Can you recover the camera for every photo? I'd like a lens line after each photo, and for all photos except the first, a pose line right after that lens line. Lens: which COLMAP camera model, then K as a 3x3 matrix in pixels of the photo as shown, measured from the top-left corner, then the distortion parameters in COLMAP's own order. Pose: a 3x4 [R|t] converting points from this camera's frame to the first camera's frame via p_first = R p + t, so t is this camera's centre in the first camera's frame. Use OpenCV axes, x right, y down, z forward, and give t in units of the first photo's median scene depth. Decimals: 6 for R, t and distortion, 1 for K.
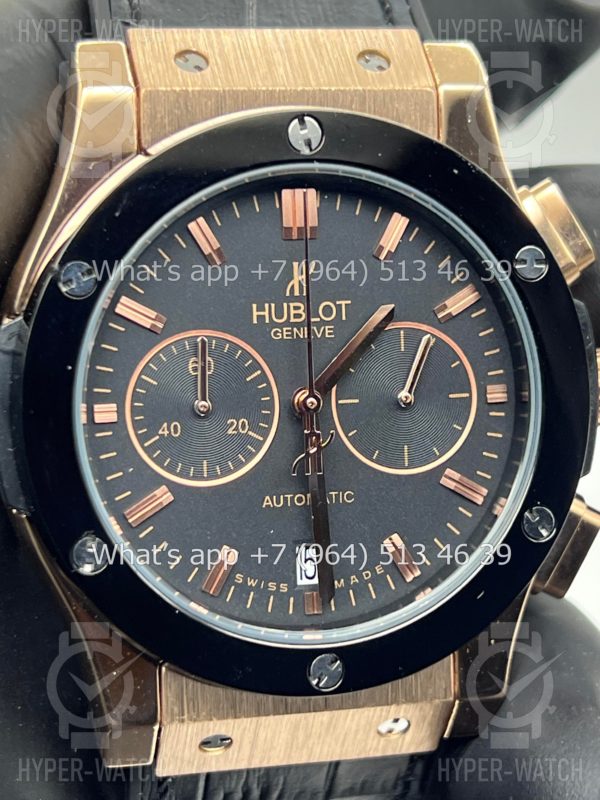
lens RADIAL K [[1871.5, 0, 300.0], [0, 1871.5, 400.0], [0, 0, 1]] dist [0.334070, -0.617928]
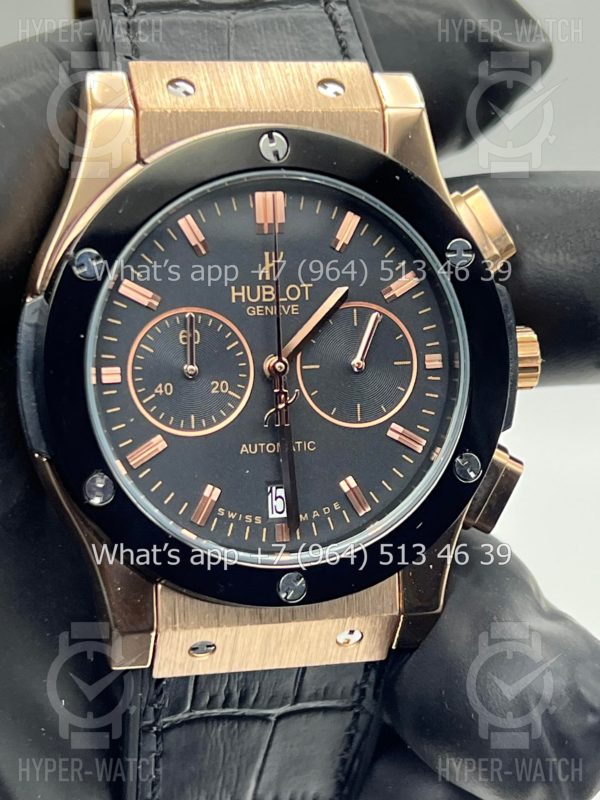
lens RADIAL K [[1871.5, 0, 300.0], [0, 1871.5, 400.0], [0, 0, 1]] dist [0.334070, -0.617928]
pose [[0.999994, -0.002674, 0.002268, 0.016081], [0.002719, 0.999799, -0.019877, 0.046513], [-0.002214, 0.019883, 0.999800, -0.215176]]
